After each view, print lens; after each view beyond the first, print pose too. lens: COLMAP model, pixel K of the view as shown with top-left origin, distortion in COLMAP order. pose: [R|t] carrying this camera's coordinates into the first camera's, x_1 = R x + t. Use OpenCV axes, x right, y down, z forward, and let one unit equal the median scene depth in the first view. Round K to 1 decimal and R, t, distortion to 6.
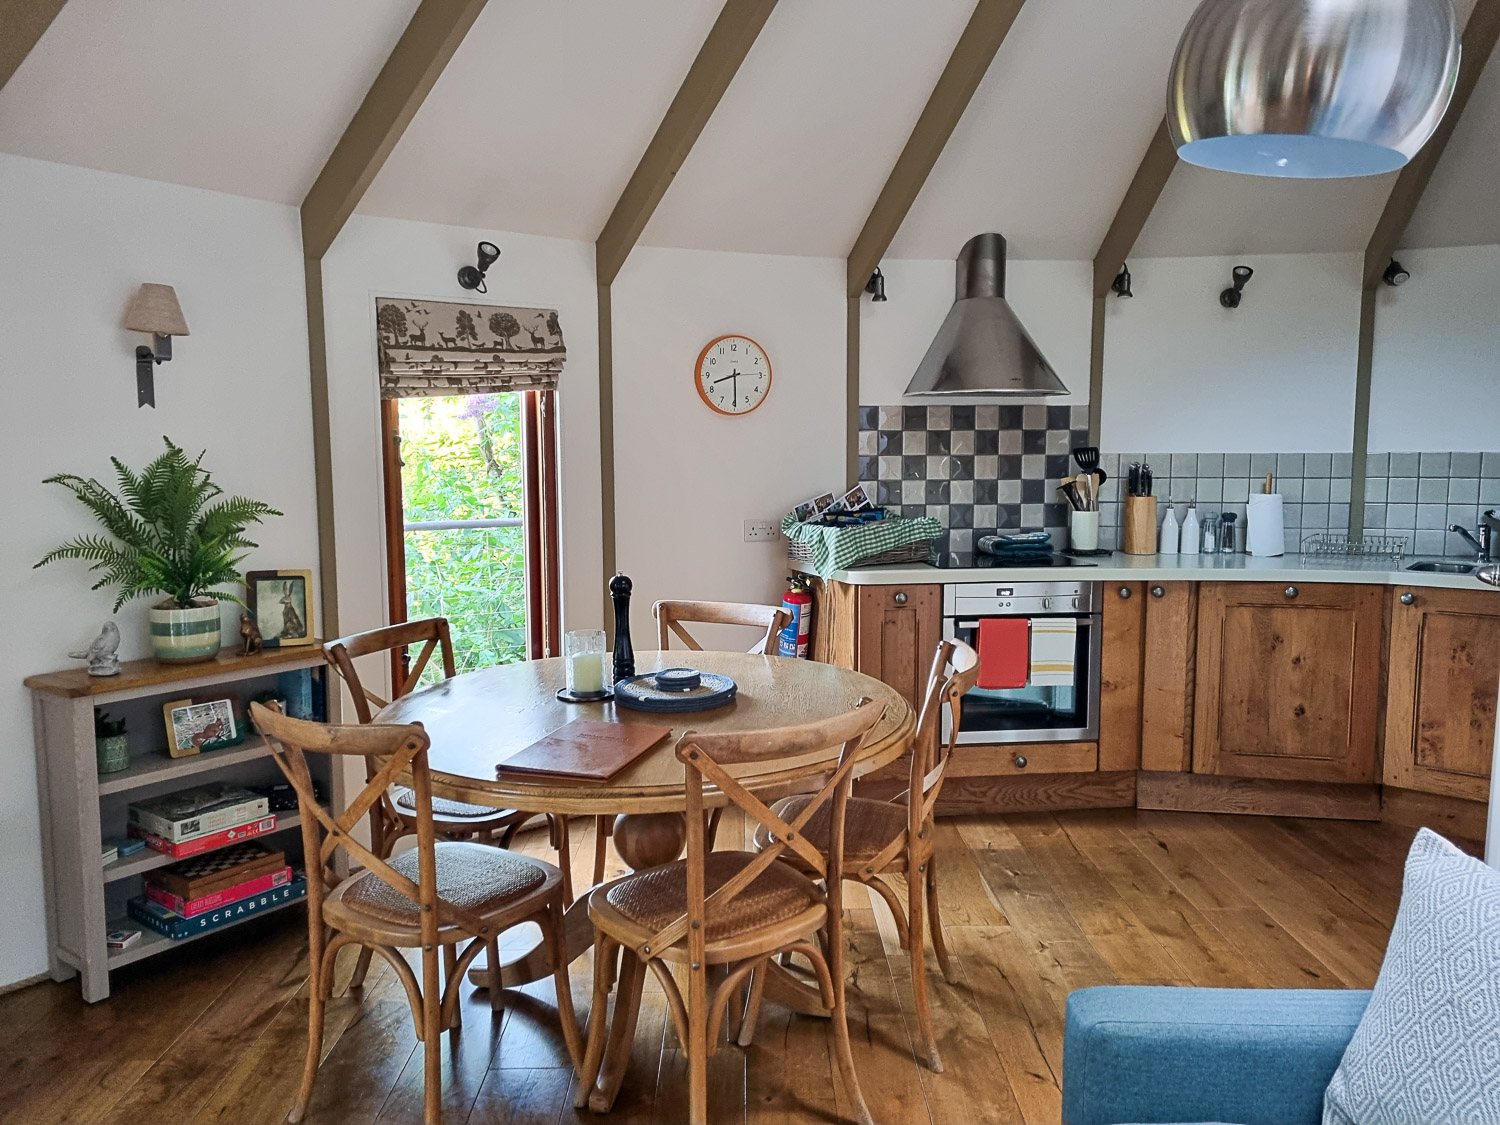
lens RADIAL K [[1116.3, 0, 745.7], [0, 1116.3, 561.9], [0, 0, 1]] dist [0.075570, -0.073624]
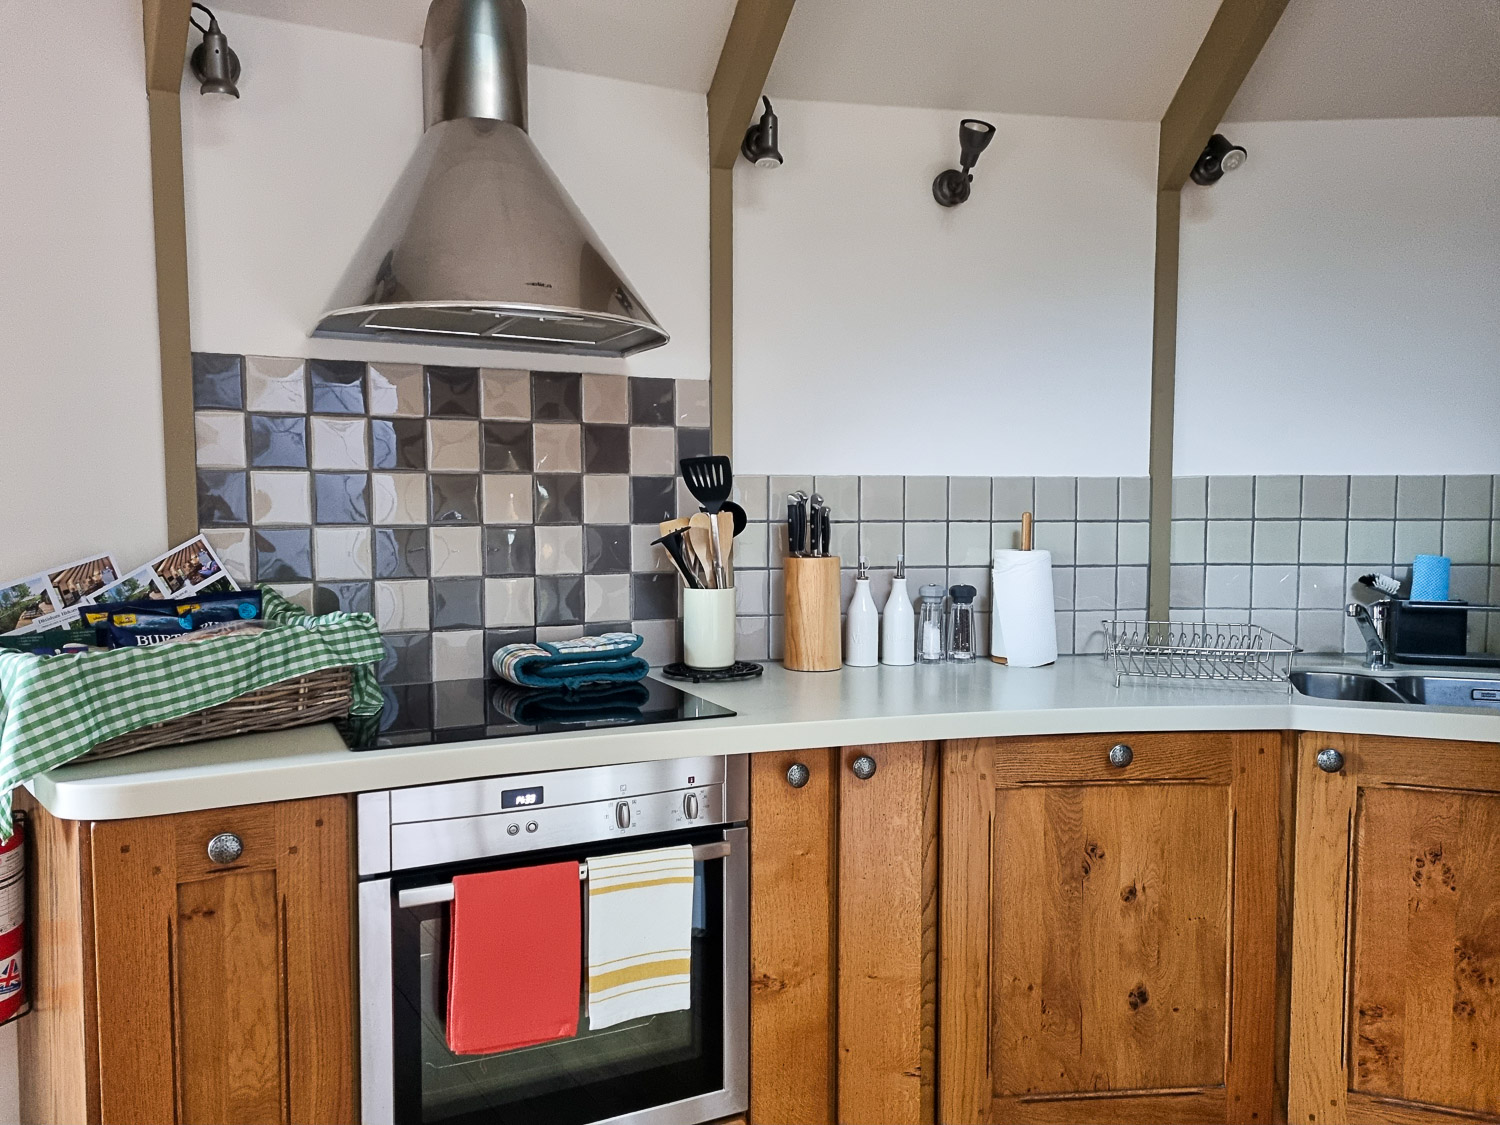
lens RADIAL K [[1116.3, 0, 745.7], [0, 1116.3, 561.9], [0, 0, 1]] dist [0.075570, -0.073624]
pose [[0.949987, -0.013214, 0.312008, 0.181852], [0.029686, 0.998401, -0.048101, -0.035929], [-0.310874, 0.054958, 0.948861, 0.584205]]
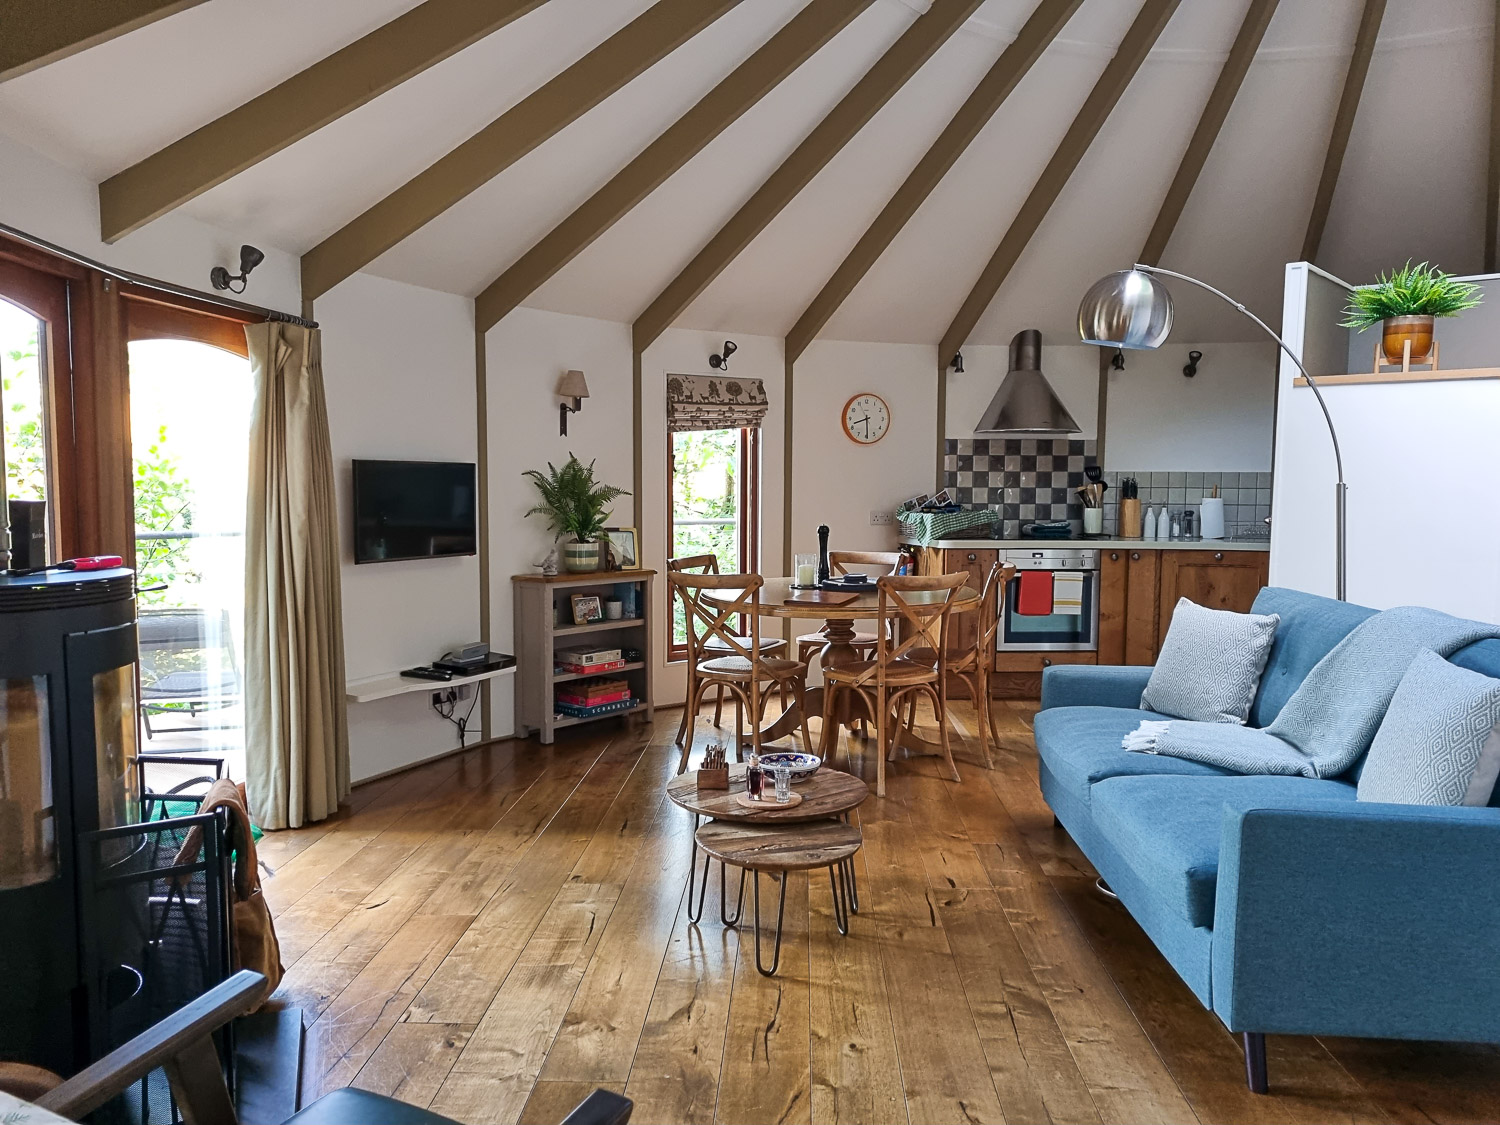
lens RADIAL K [[1131.1, 0, 743.3], [0, 1131.1, 569.8], [0, 0, 1]] dist [0.054073, -0.008292]
pose [[0.998530, 0.013221, -0.052573, -0.101865], [-0.014835, 0.999427, -0.030429, 0.102987], [0.052141, 0.031164, 0.998153, -0.633539]]
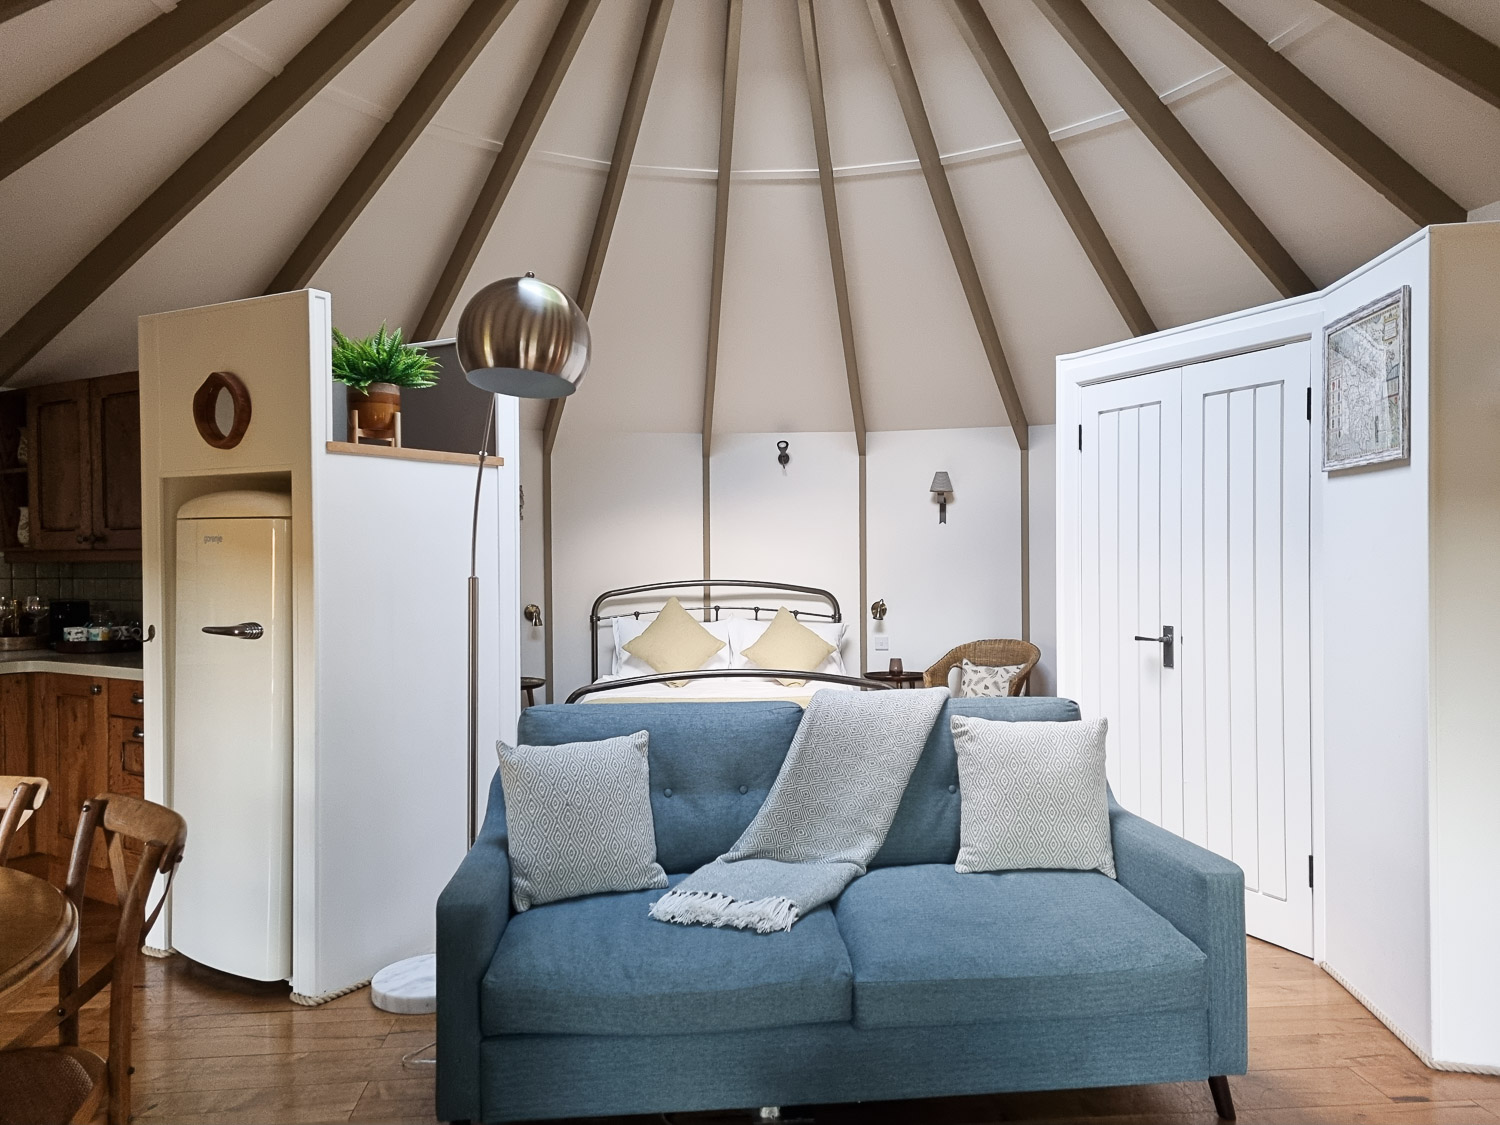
lens RADIAL K [[1144.4, 0, 754.9], [0, 1144.4, 560.1], [0, 0, 1]] dist [0.054931, -0.015385]
pose [[-0.089675, -0.011874, 0.995900, -0.509193], [0.120277, 0.992482, 0.022664, -0.019317], [-0.988682, 0.121816, -0.087573, 0.275417]]
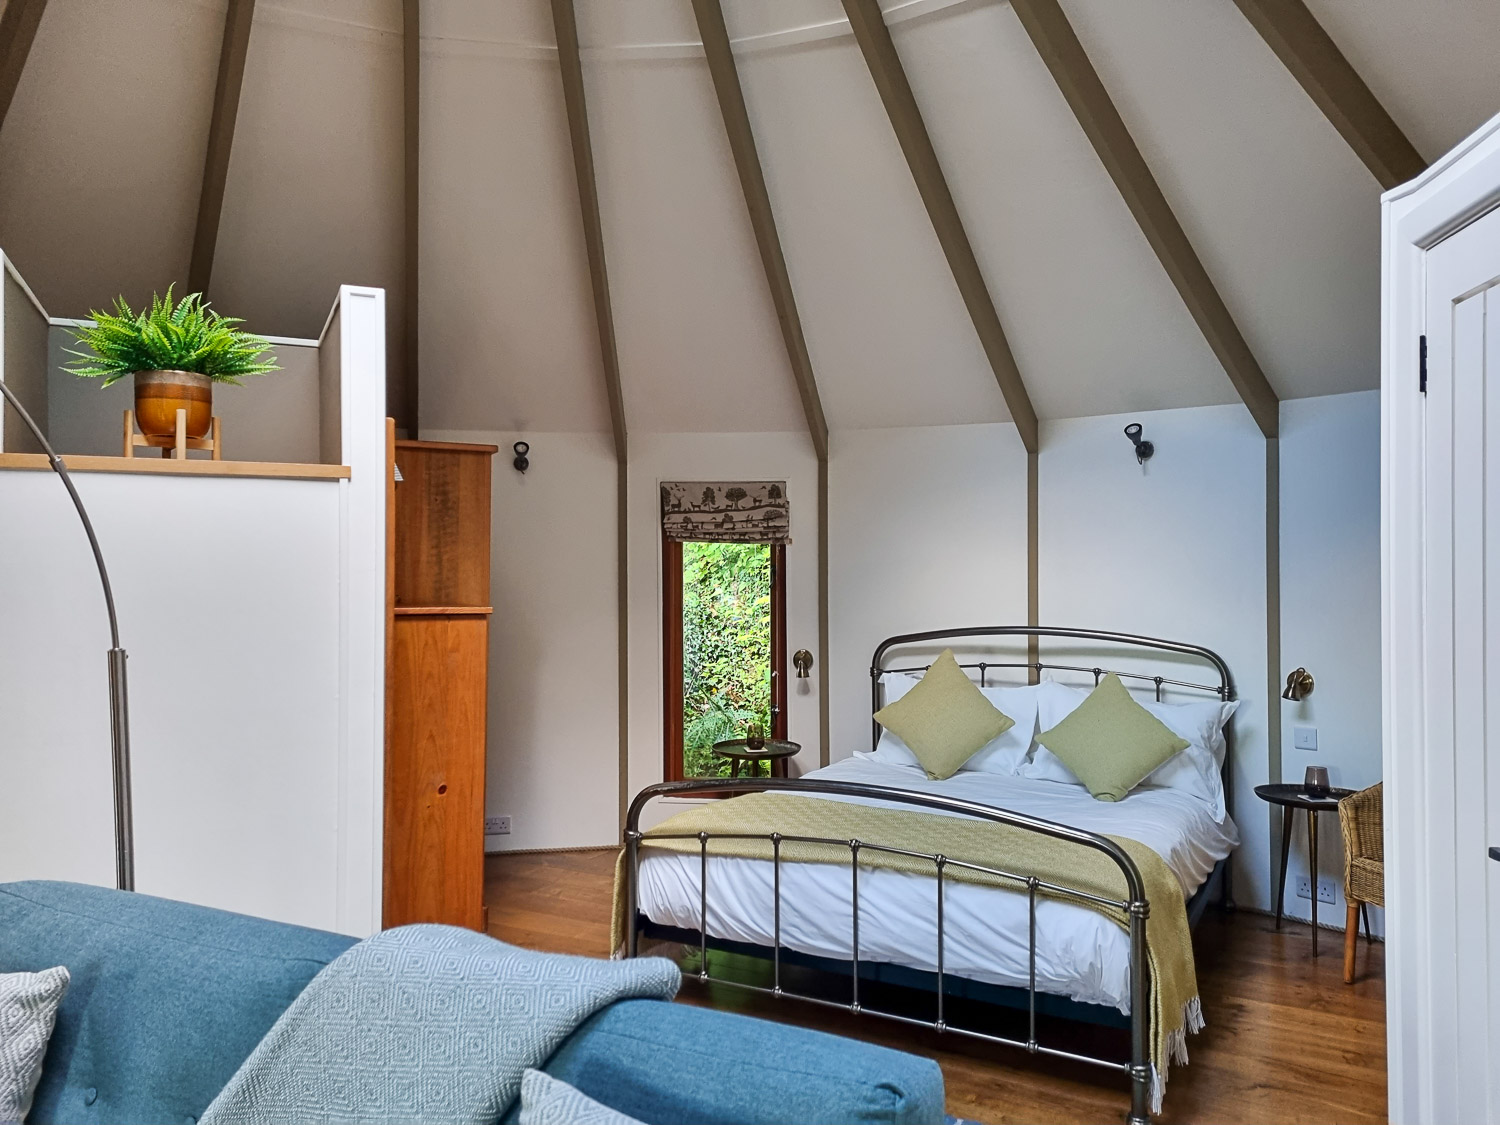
lens RADIAL K [[1122.9, 0, 750.0], [0, 1122.9, 562.5], [0, 0, 1]] dist [0.043965, -0.005736]
pose [[0.476345, -0.002516, 0.879255, 0.028671], [0.104342, 0.993091, -0.053687, 0.007377], [-0.873046, 0.117317, 0.473316, -0.133826]]
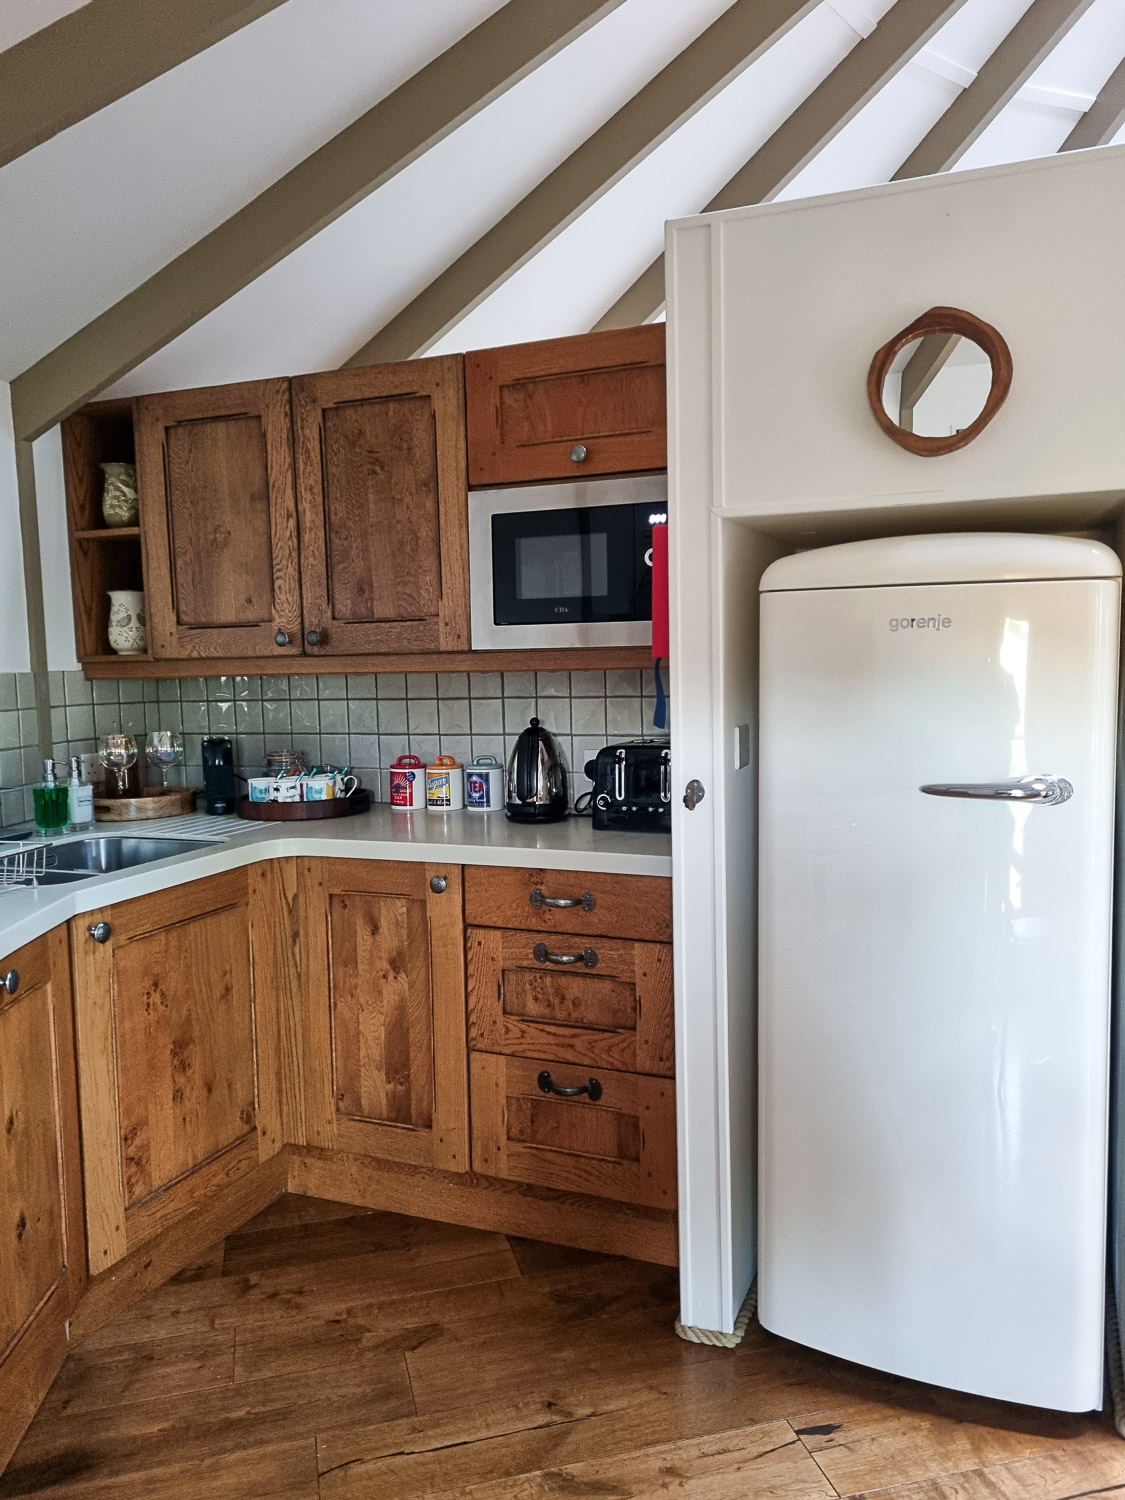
lens RADIAL K [[1144.4, 0, 564.6], [0, 1144.4, 744.9], [0, 0, 1]] dist [0.054931, -0.015385]
pose [[-0.257342, -0.073553, 0.963517, -0.018423], [0.132530, 0.984990, 0.110589, -0.088058], [-0.957189, 0.156154, -0.243731, 0.873600]]
